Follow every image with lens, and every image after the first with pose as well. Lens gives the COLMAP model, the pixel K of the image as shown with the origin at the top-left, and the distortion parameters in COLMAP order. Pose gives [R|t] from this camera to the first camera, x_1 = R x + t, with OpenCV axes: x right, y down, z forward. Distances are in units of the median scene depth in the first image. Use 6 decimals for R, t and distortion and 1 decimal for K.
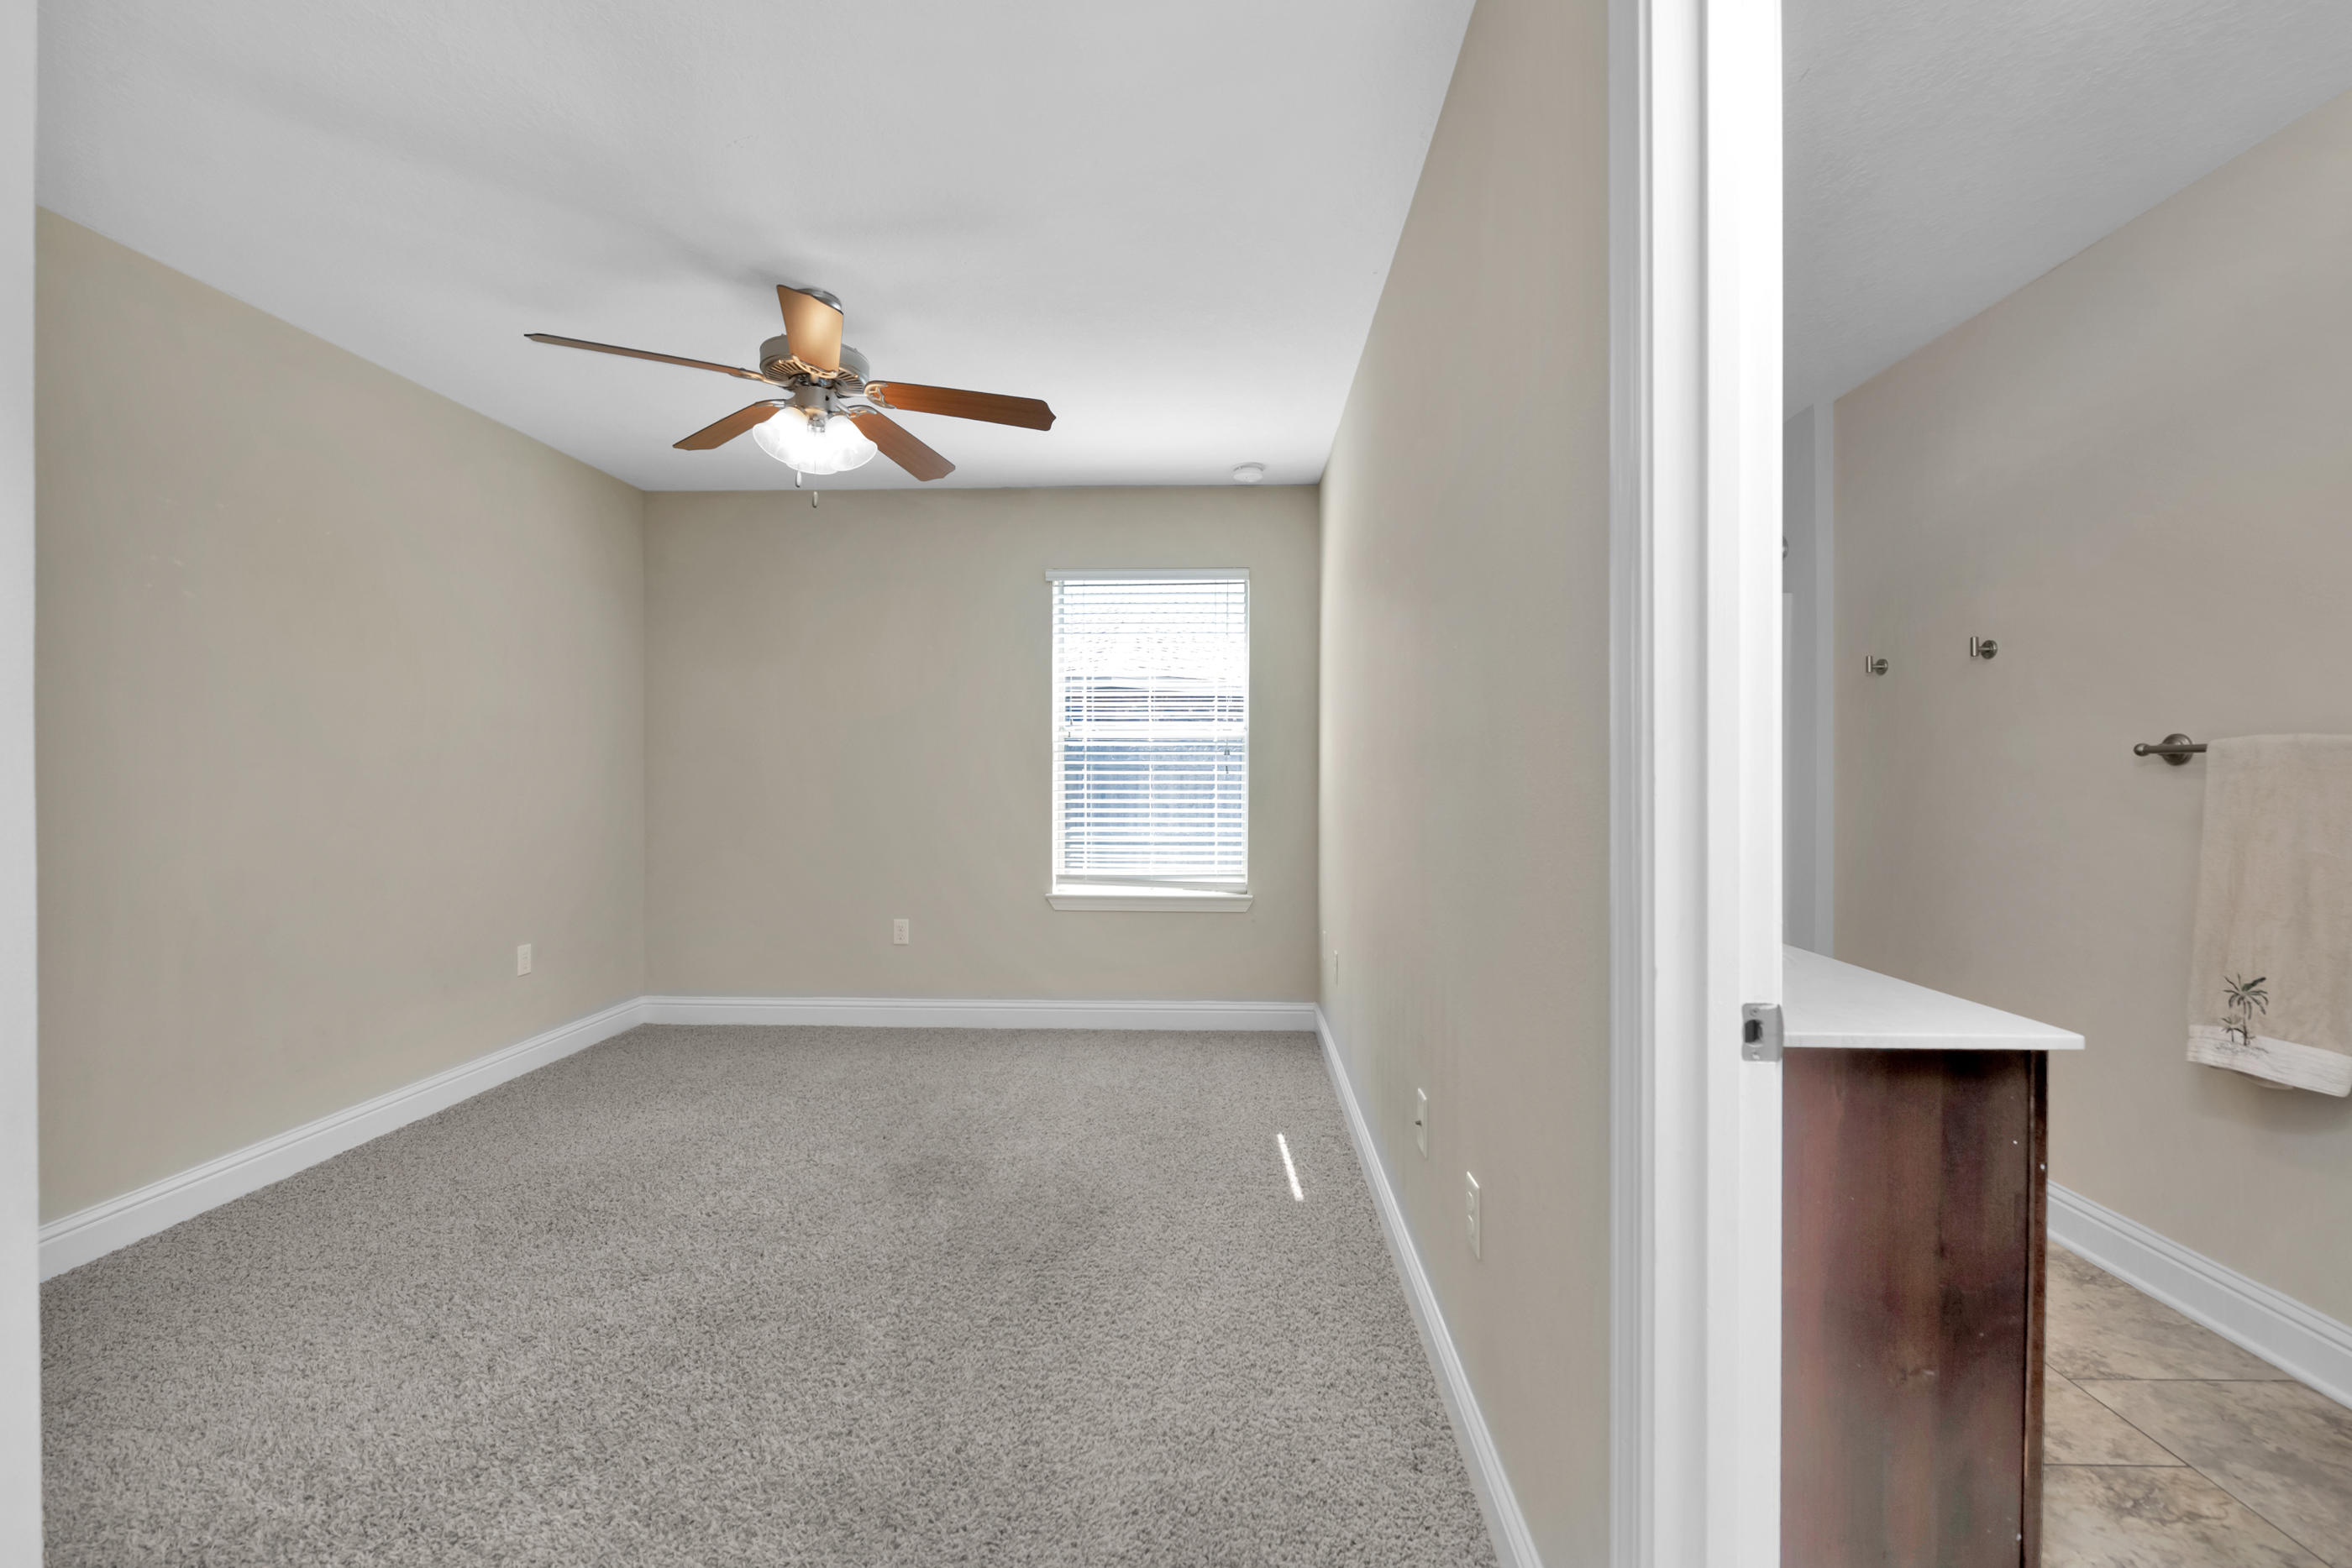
lens RADIAL K [[985.0, 0, 1176.0], [0, 985.0, 784.0], [0, 0, 1]] dist [0.000389, -0.002017]
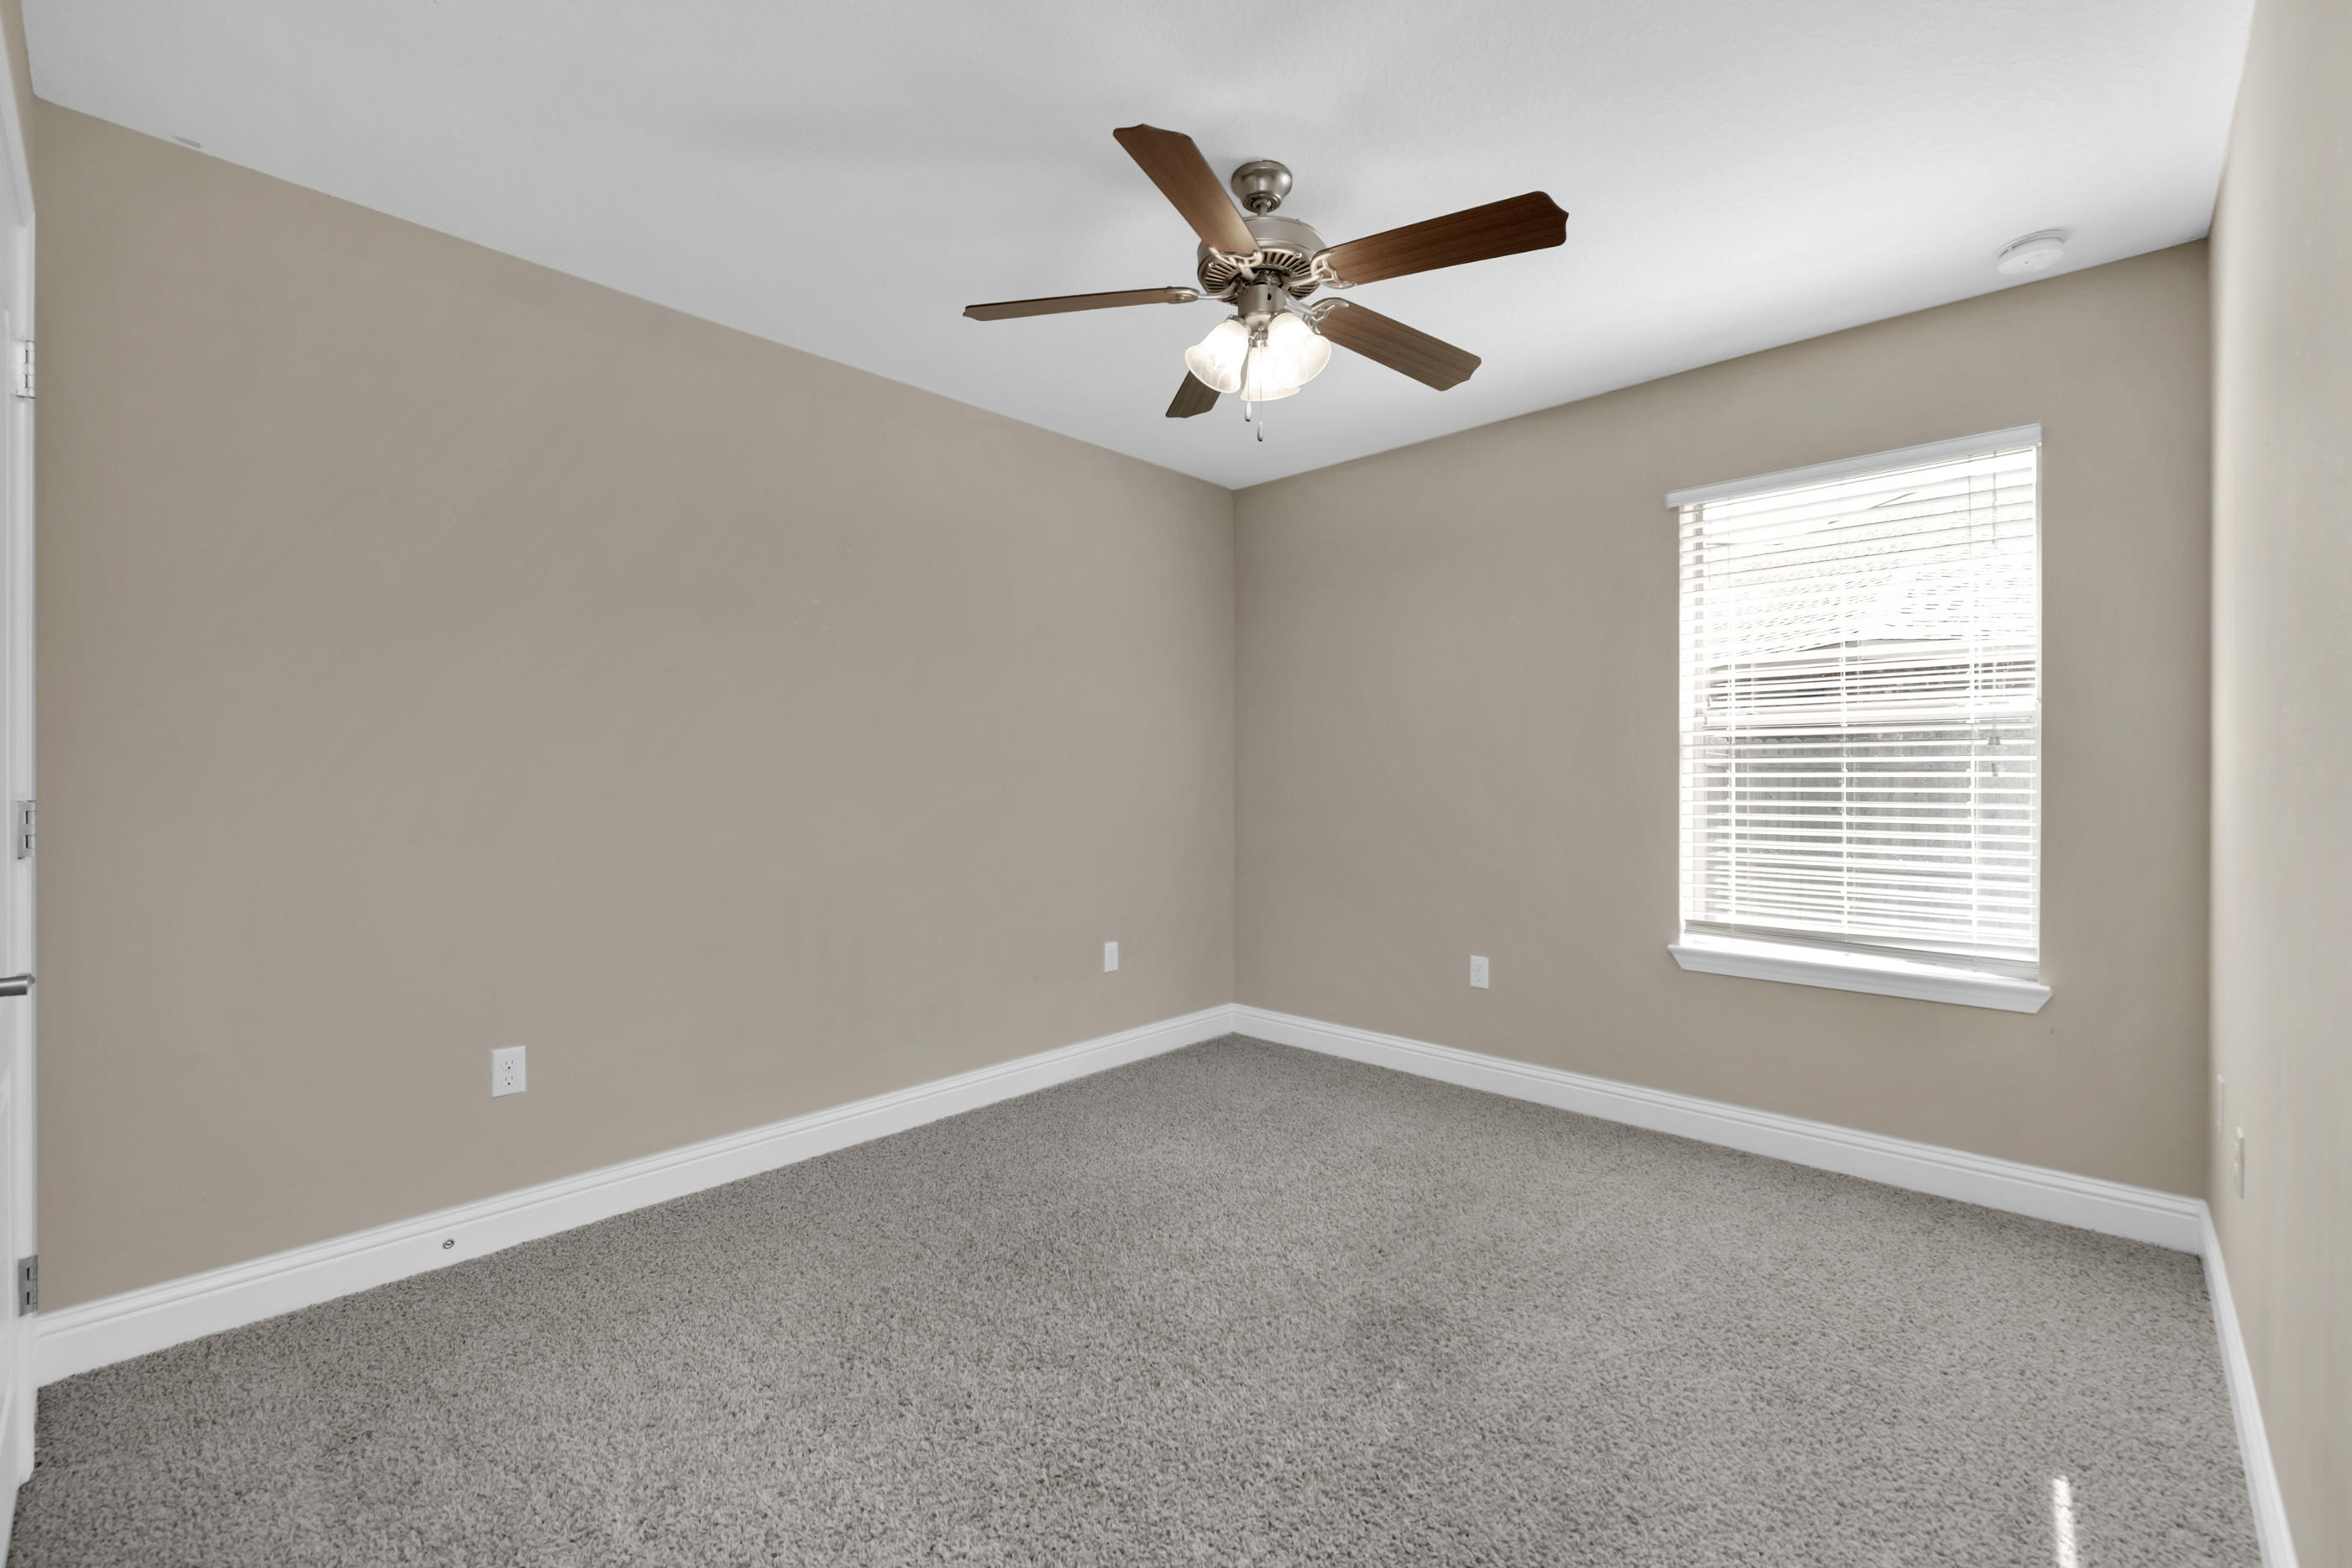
lens RADIAL K [[993.5, 0, 1183.0], [0, 993.5, 781.6], [0, 0, 1]] dist [0.006577, -0.006939]
pose [[0.765130, 0.001632, -0.643874, 0.083685], [-0.004017, 0.999989, -0.002239, -0.005219], [0.643863, 0.004300, 0.765128, 0.297146]]
